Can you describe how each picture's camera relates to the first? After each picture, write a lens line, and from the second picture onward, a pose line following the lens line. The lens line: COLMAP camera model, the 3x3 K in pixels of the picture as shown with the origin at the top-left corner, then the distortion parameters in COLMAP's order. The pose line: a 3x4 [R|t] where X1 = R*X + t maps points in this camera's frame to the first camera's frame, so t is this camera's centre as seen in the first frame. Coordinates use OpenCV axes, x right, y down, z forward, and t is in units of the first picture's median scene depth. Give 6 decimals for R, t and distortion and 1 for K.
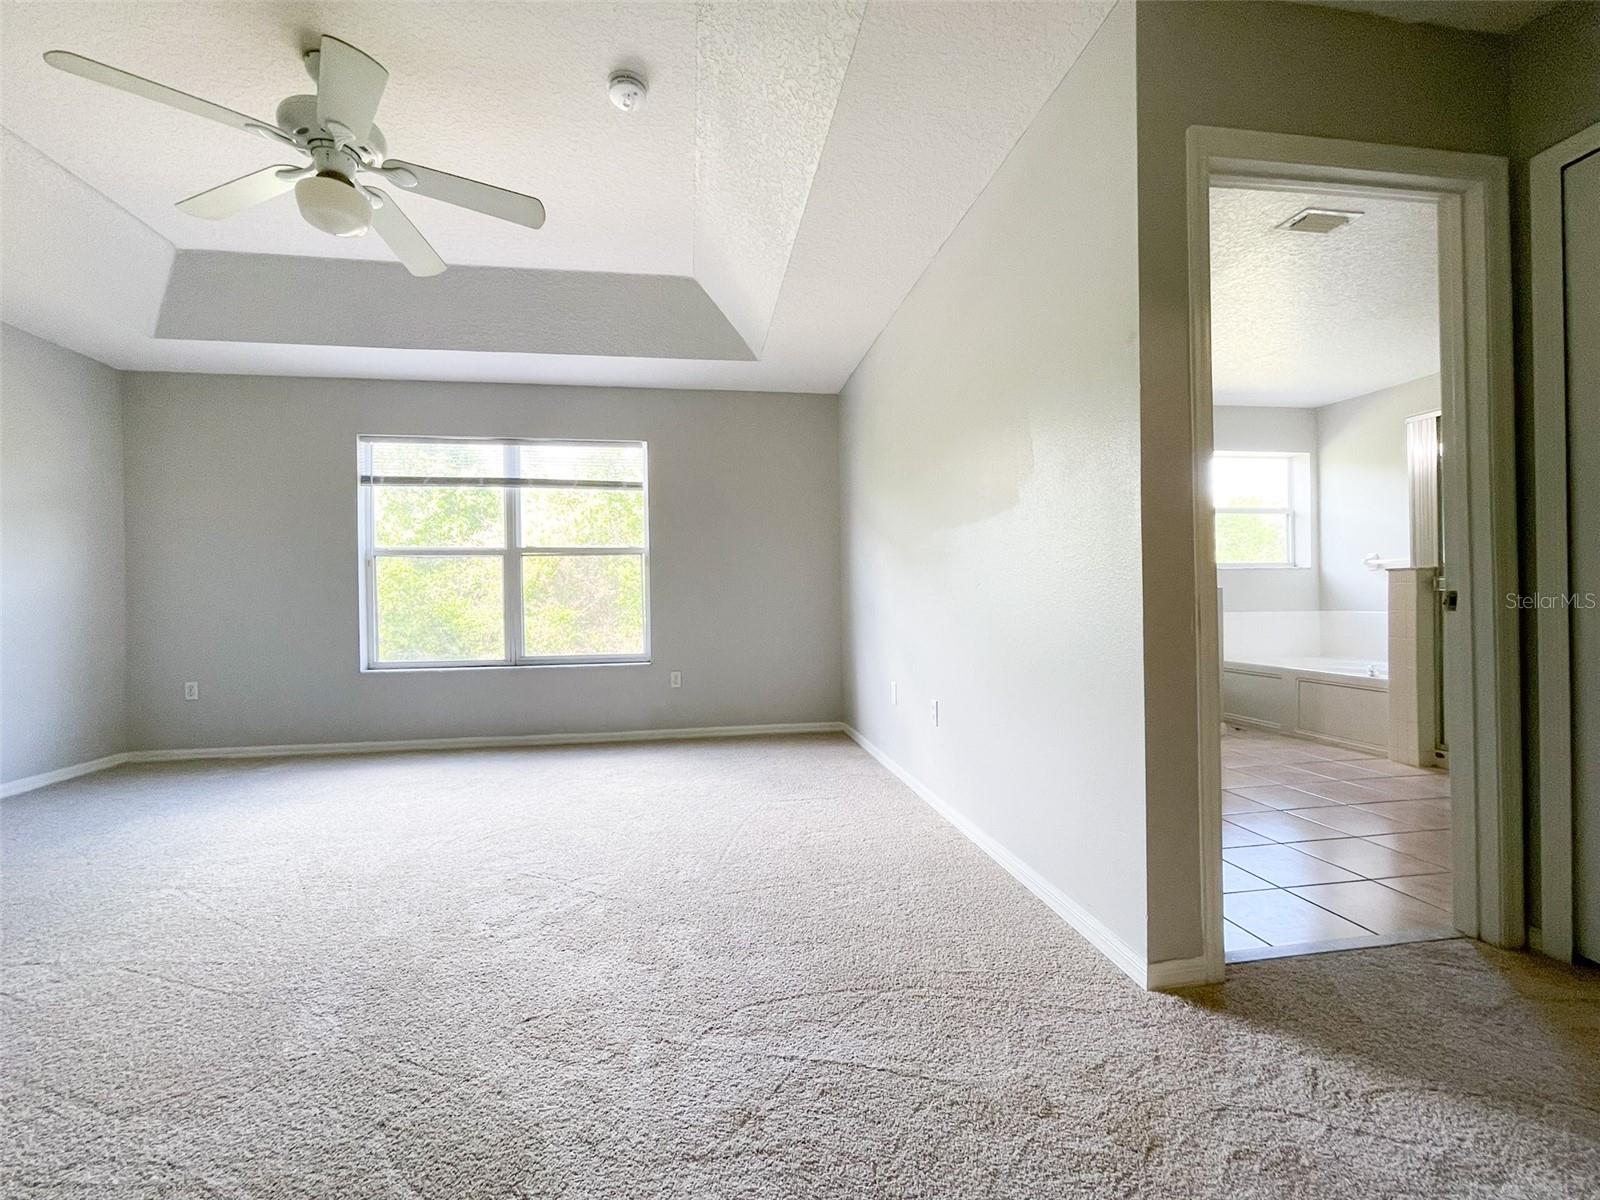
lens RADIAL K [[652.4, 0, 800.0], [0, 652.4, 598.8], [0, 0, 1]] dist [0.001800, -0.000227]
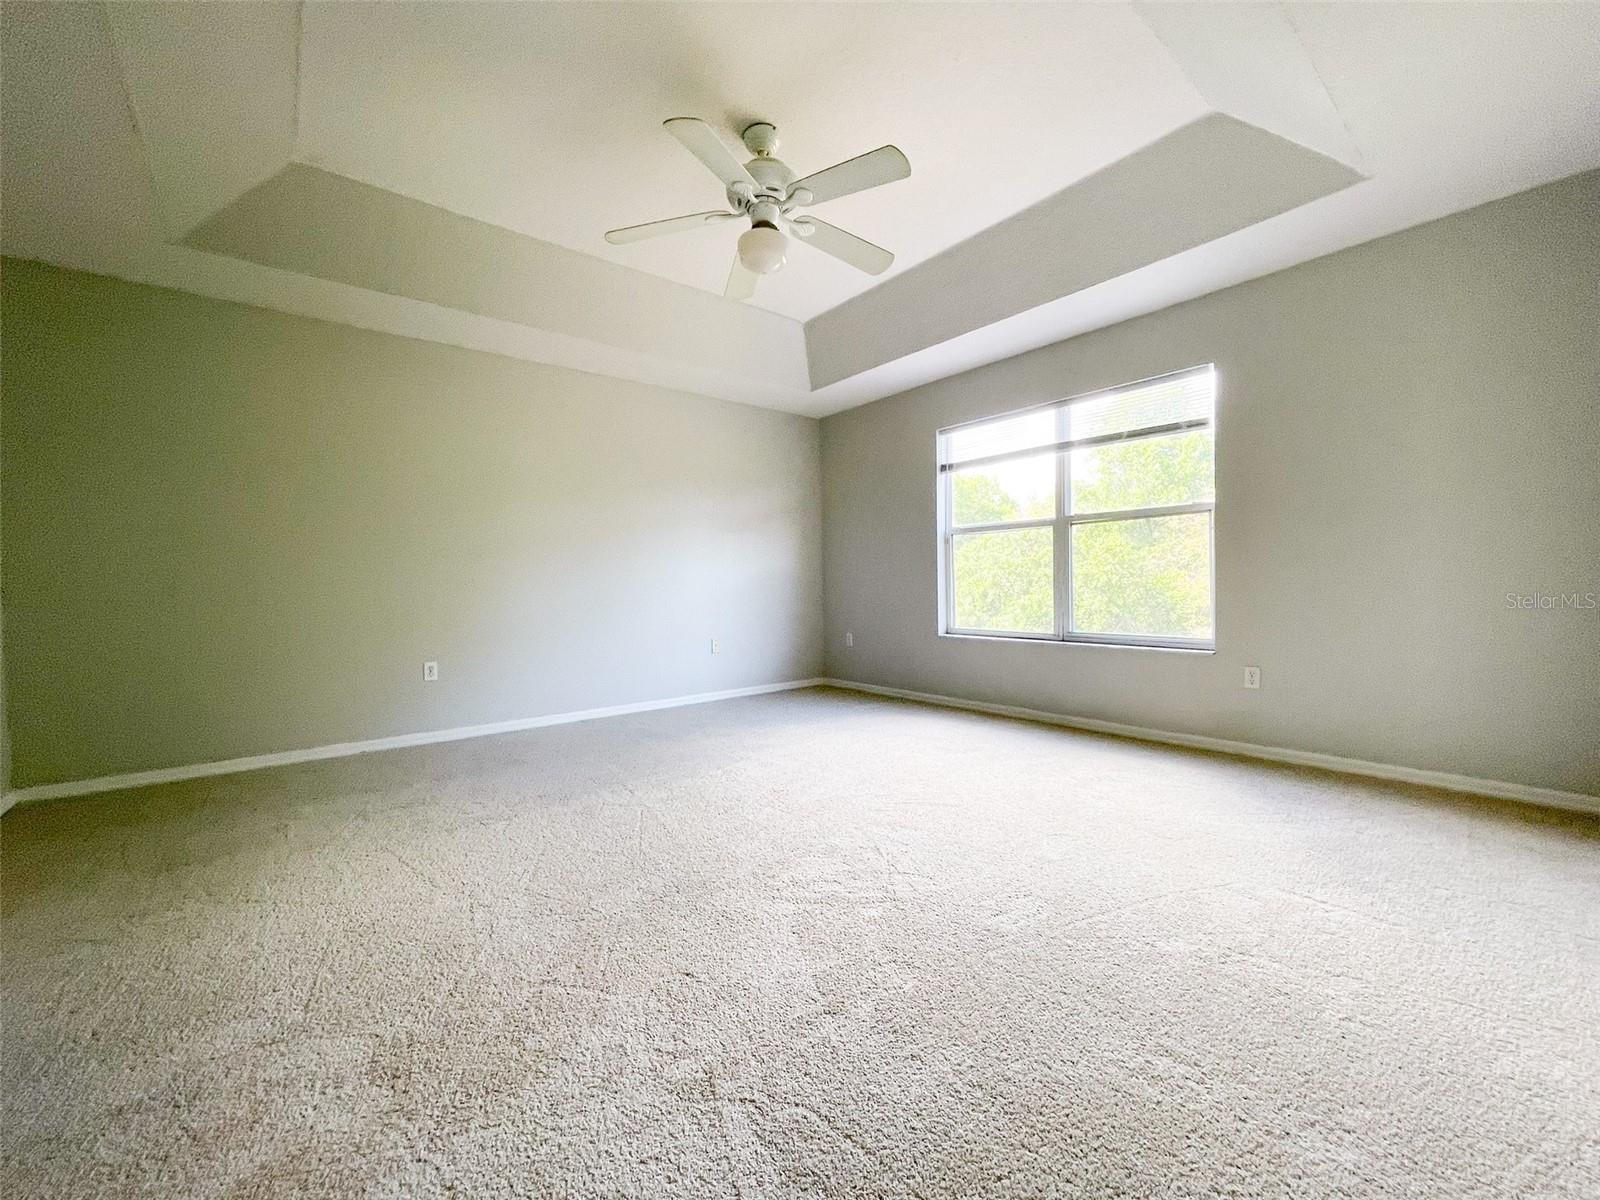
lens RADIAL K [[636.9, 0, 793.1], [0, 636.9, 602.5], [0, 0, 1]] dist [-0.002266, 0.000021]
pose [[0.516612, 0.029576, -0.855708, 0.162489], [0.012917, 0.999020, 0.042328, 0.001848], [0.856122, -0.032920, 0.515724, 0.194667]]
